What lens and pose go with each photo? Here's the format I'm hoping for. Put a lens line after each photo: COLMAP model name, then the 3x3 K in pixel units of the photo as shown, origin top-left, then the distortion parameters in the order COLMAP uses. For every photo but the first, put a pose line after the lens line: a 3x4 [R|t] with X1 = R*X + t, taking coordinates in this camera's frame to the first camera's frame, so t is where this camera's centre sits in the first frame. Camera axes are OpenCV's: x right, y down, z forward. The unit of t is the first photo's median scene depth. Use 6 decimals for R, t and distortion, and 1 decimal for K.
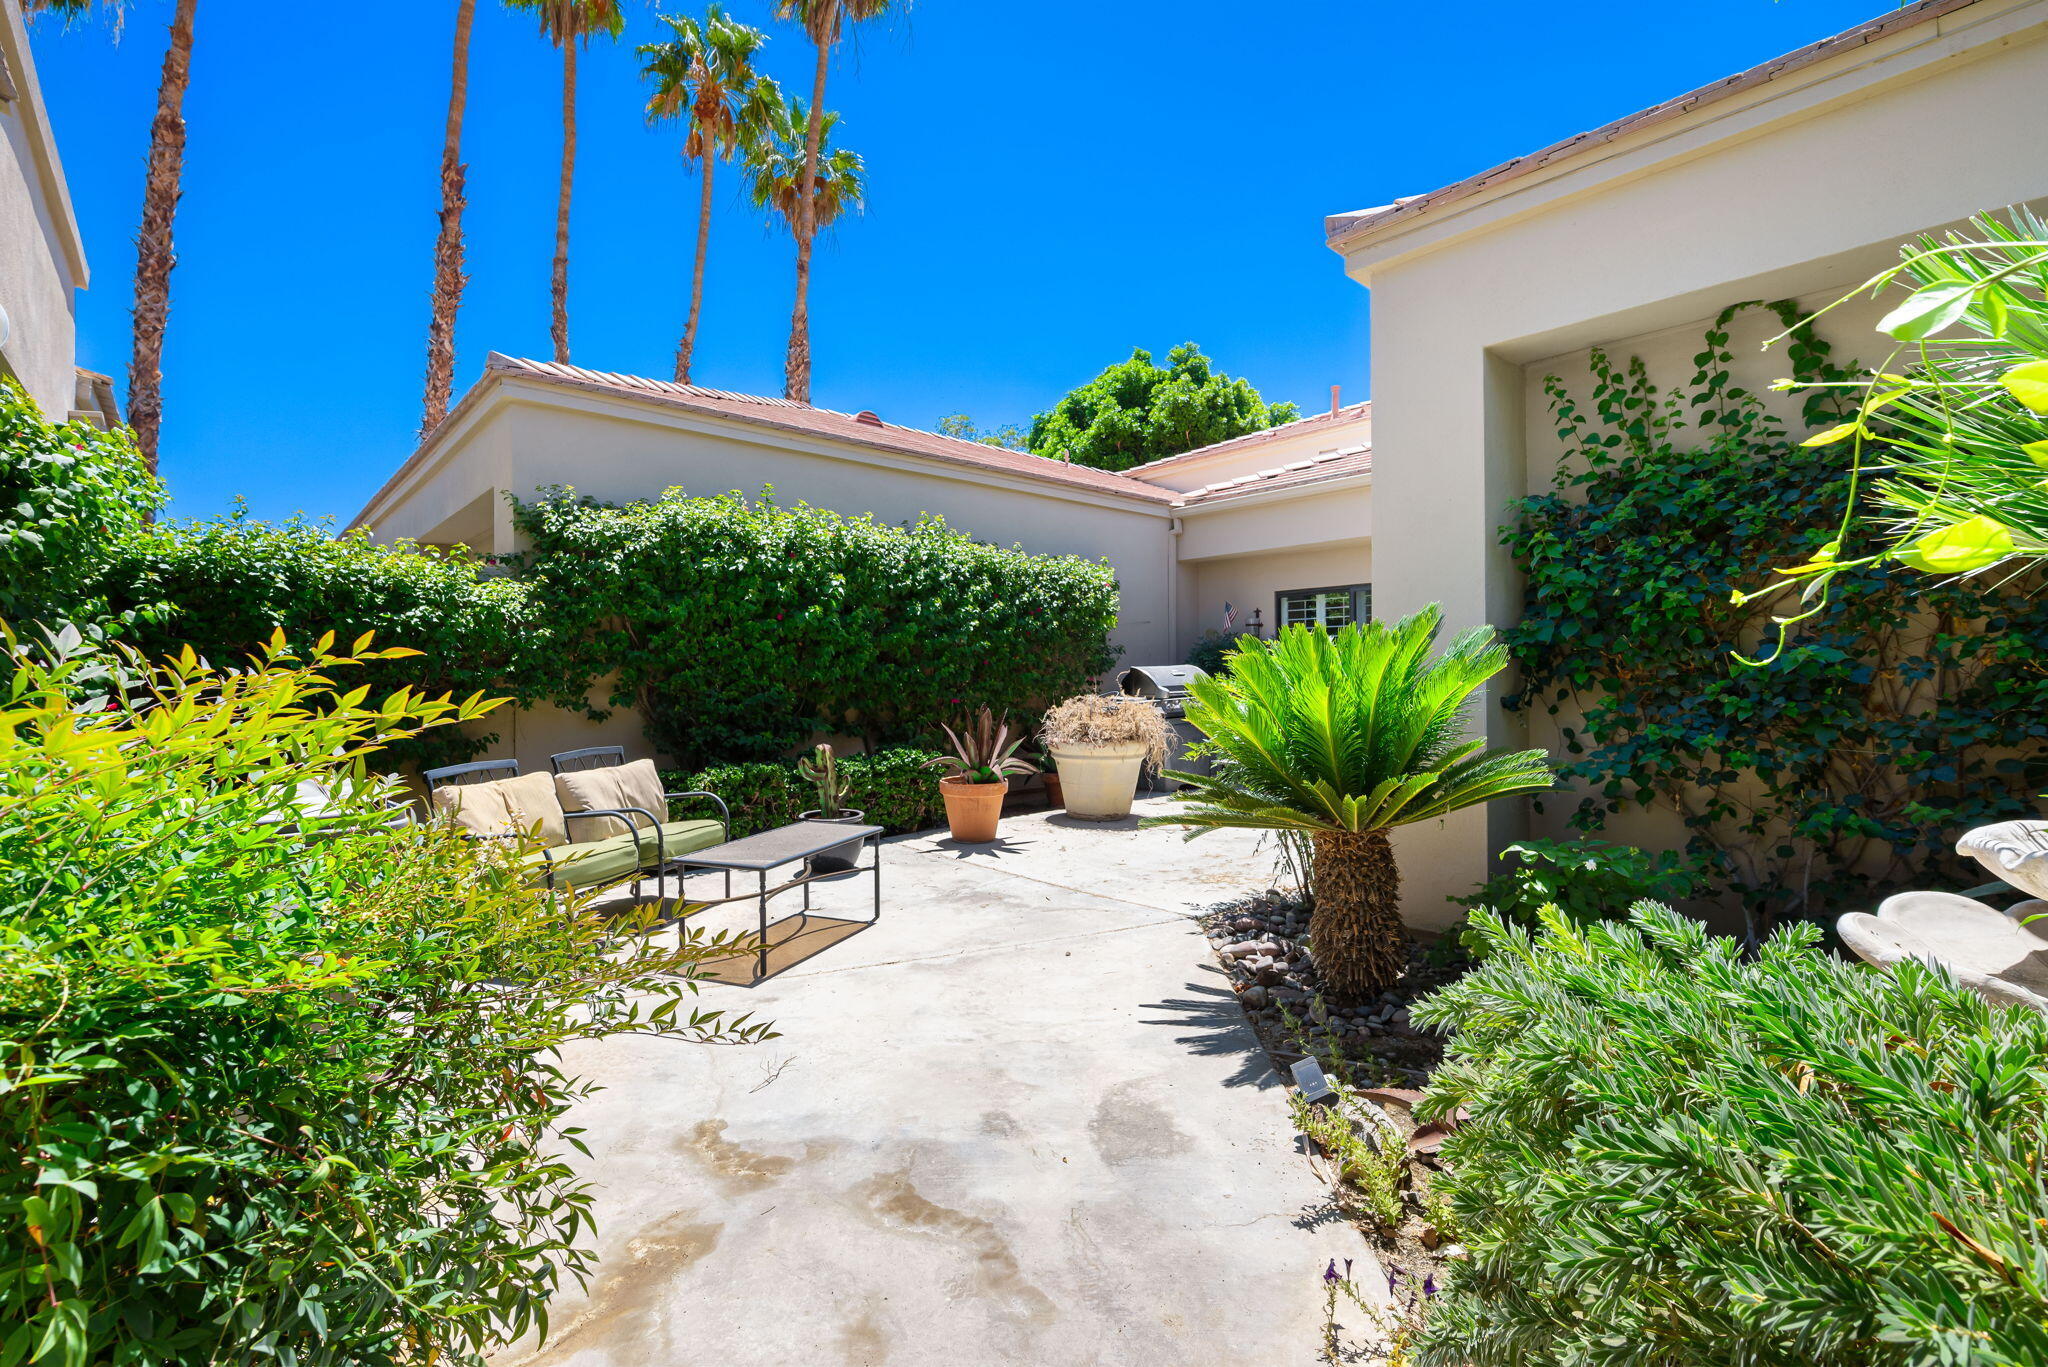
lens RADIAL K [[919.1, 0, 1014.2], [0, 919.1, 693.5], [0, 0, 1]] dist [-0.001395, -0.000119]
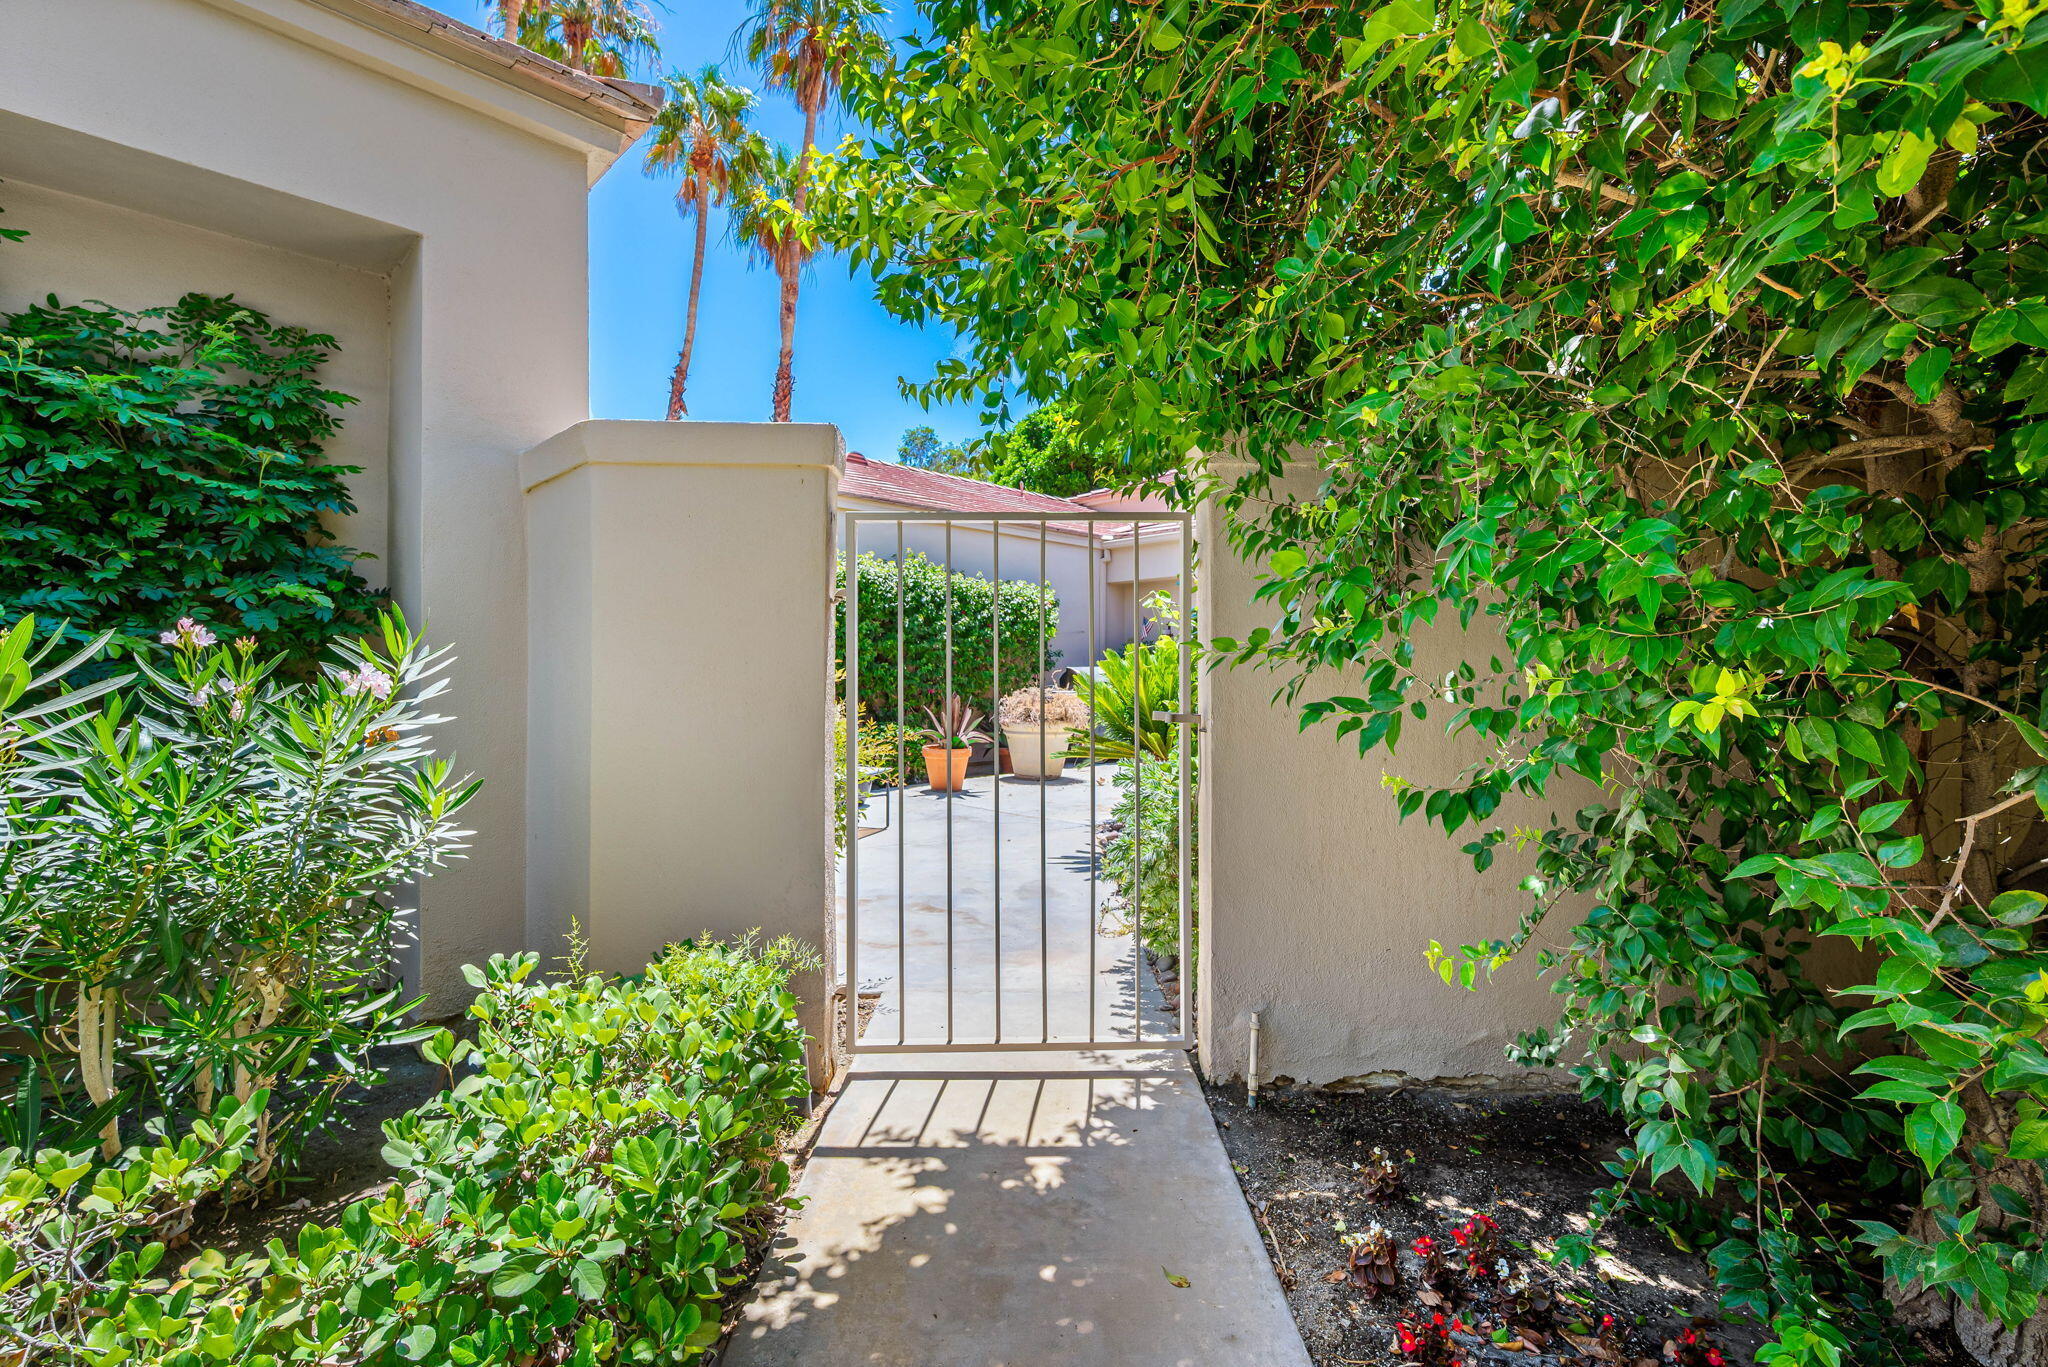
lens RADIAL K [[919.1, 0, 1014.2], [0, 919.1, 693.5], [0, 0, 1]] dist [-0.001395, -0.000119]
pose [[0.998960, 0.009927, 0.044499, -0.003969], [-0.009929, 0.999951, -0.000170, 0.010388], [-0.044499, -0.000272, 0.999009, -0.329537]]
